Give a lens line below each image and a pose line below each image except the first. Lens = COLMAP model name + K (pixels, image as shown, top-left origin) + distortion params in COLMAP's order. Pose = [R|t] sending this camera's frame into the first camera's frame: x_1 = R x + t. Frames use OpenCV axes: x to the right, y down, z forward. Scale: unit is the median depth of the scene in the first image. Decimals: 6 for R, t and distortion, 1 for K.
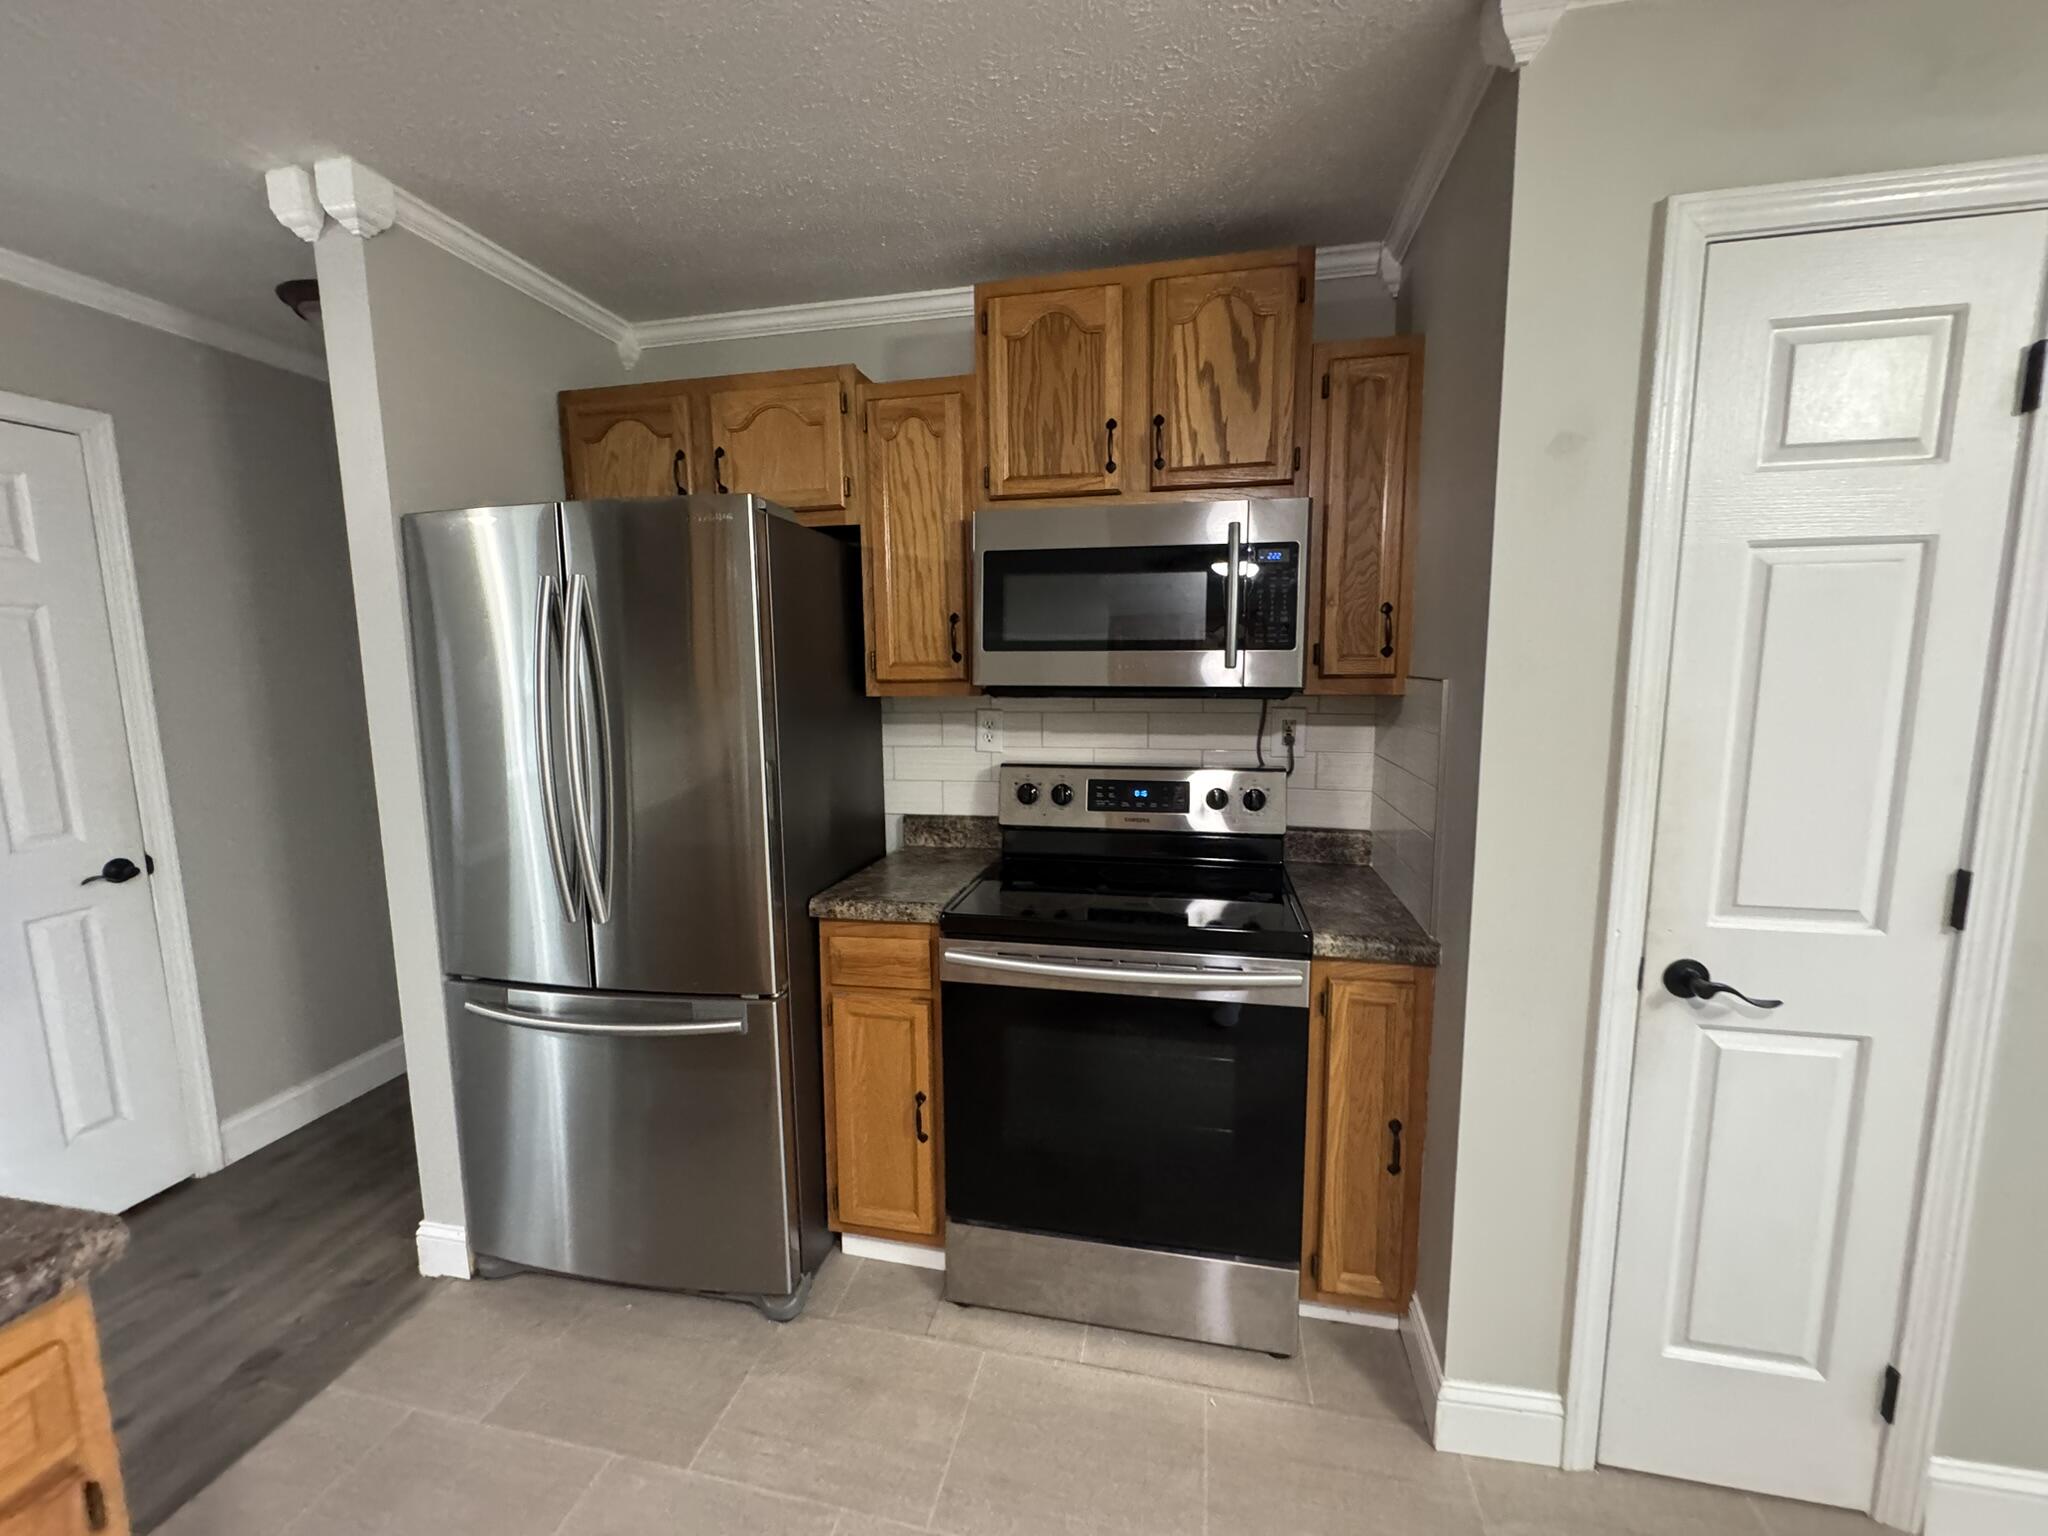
lens RADIAL K [[815.2, 0, 1020.7], [0, 815.2, 771.1], [0, 0, 1]] dist [-0.003863, 0.000072]
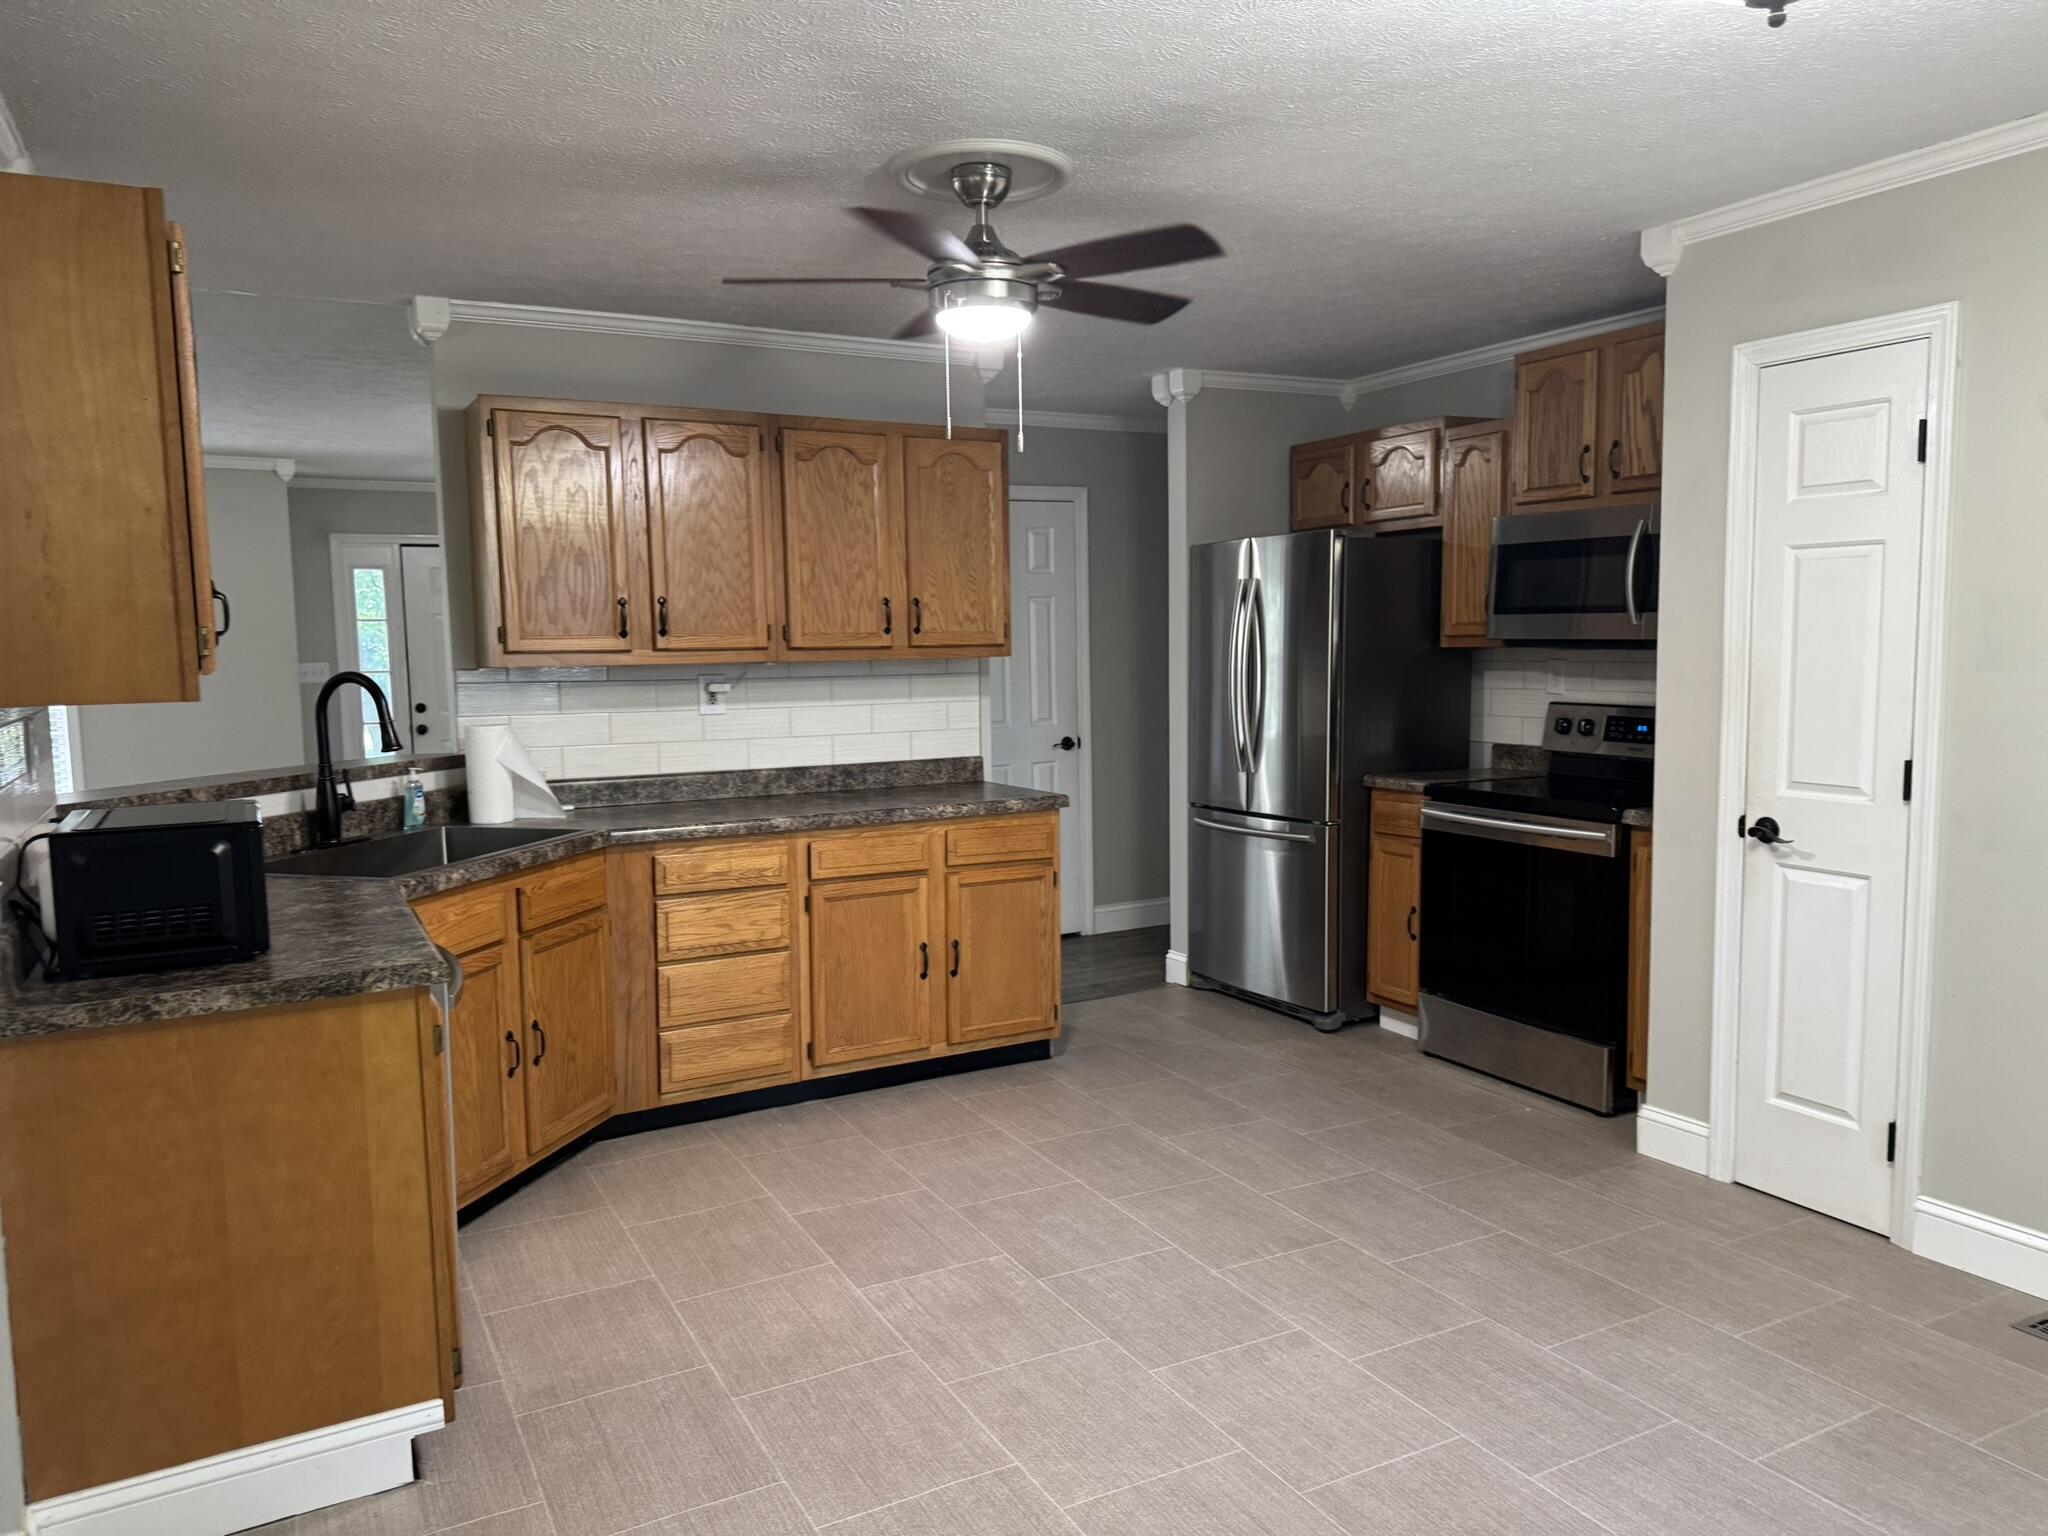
lens RADIAL K [[1452.0, 0, 1027.2], [0, 1452.0, 779.6], [0, 0, 1]] dist [0.060296, -0.079555]
pose [[0.651674, 0.074879, -0.754794, 1.375386], [-0.087191, 0.995914, 0.023521, 0.150773], [0.753471, 0.050483, 0.655540, -1.274289]]
